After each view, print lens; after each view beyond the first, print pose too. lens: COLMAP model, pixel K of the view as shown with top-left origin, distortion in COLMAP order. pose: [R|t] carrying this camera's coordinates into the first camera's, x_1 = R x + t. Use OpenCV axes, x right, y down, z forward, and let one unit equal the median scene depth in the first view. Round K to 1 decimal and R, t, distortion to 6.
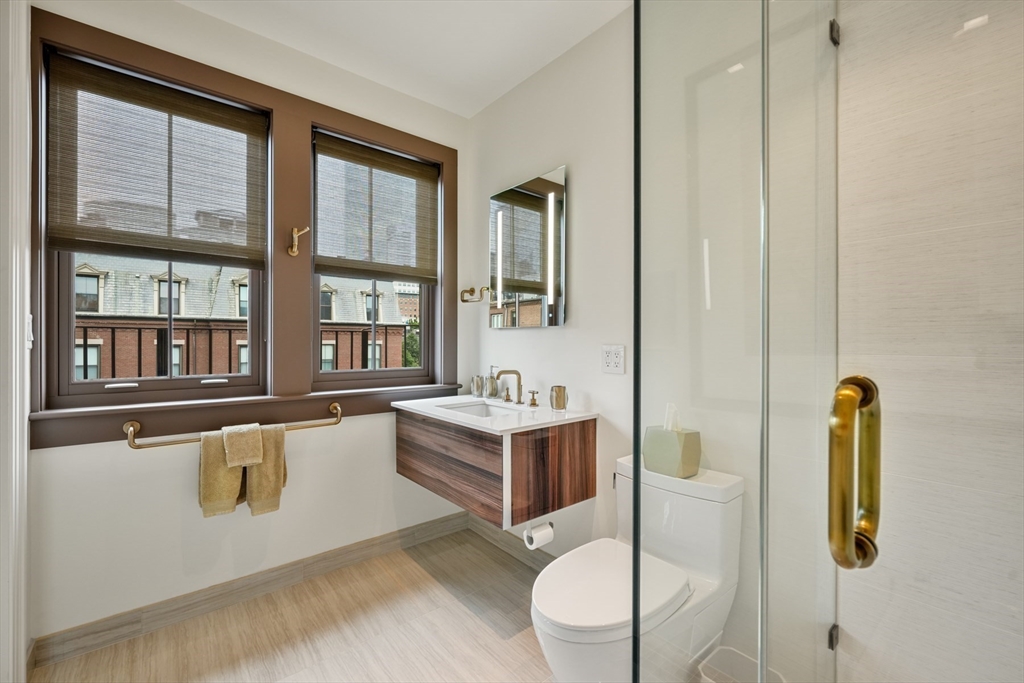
lens RADIAL K [[429.8, 0, 512.0], [0, 429.8, 341.5], [0, 0, 1]] dist [-0.001033, -0.000259]
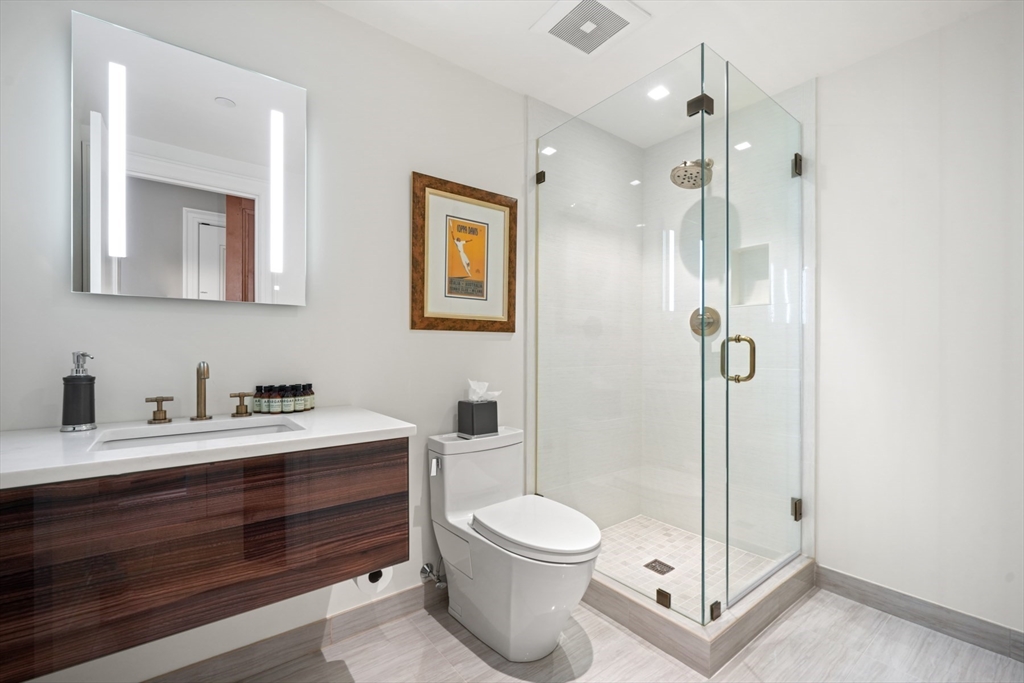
lens RADIAL K [[429.8, 0, 512.0], [0, 429.8, 341.5], [0, 0, 1]] dist [-0.001033, -0.000259]
pose [[0.042099, -0.000534, 0.999113, -0.900534], [-0.017734, 0.999842, 0.001282, 0.059799], [-0.998956, -0.017772, 0.042083, 0.937571]]
